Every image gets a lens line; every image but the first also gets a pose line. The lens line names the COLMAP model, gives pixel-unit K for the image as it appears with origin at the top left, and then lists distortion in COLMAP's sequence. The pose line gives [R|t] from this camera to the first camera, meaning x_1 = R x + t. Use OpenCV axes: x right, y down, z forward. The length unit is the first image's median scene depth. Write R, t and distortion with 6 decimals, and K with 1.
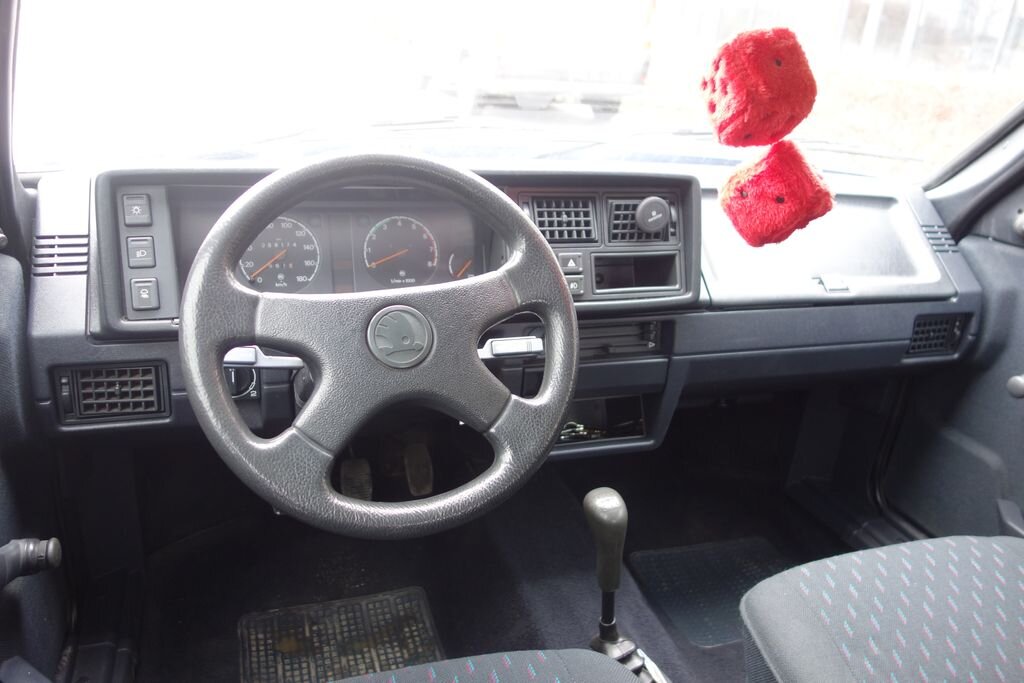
lens RADIAL K [[809.7, 0, 506.9], [0, 809.7, 336.5], [0, 0, 1]] dist [0.005443, -0.005805]
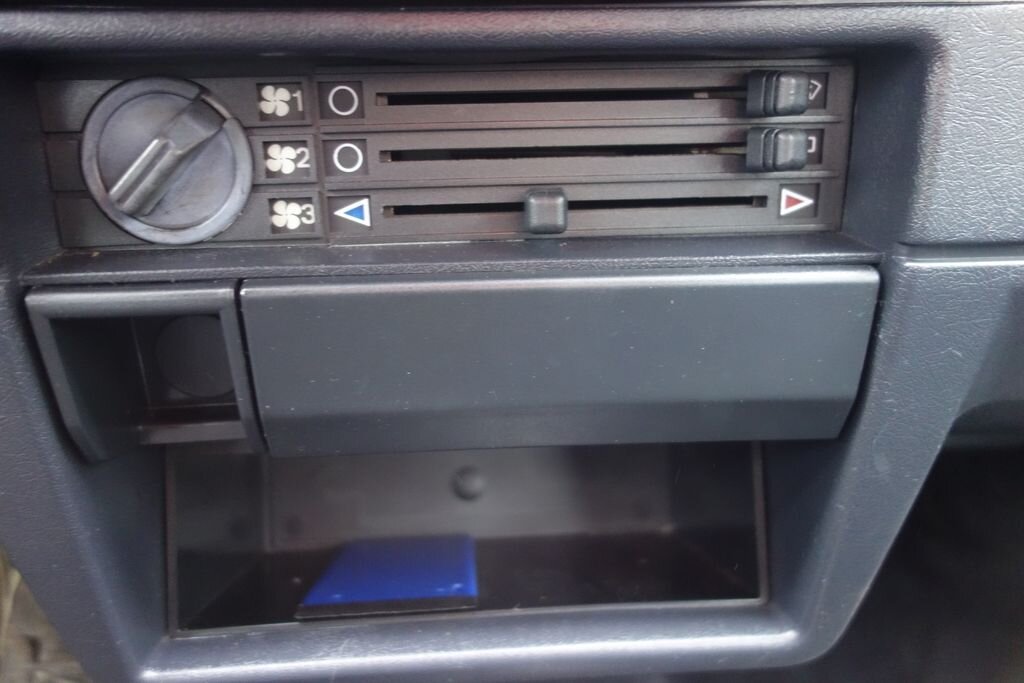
lens RADIAL K [[809.7, 0, 510.2], [0, 809.7, 340.3], [0, 0, 1]] dist [0.005443, -0.005805]
pose [[0.951994, 0.054361, -0.301252, 0.190029], [-0.026139, 0.994947, 0.096936, 0.029316], [0.304999, -0.084408, 0.948605, 0.862007]]
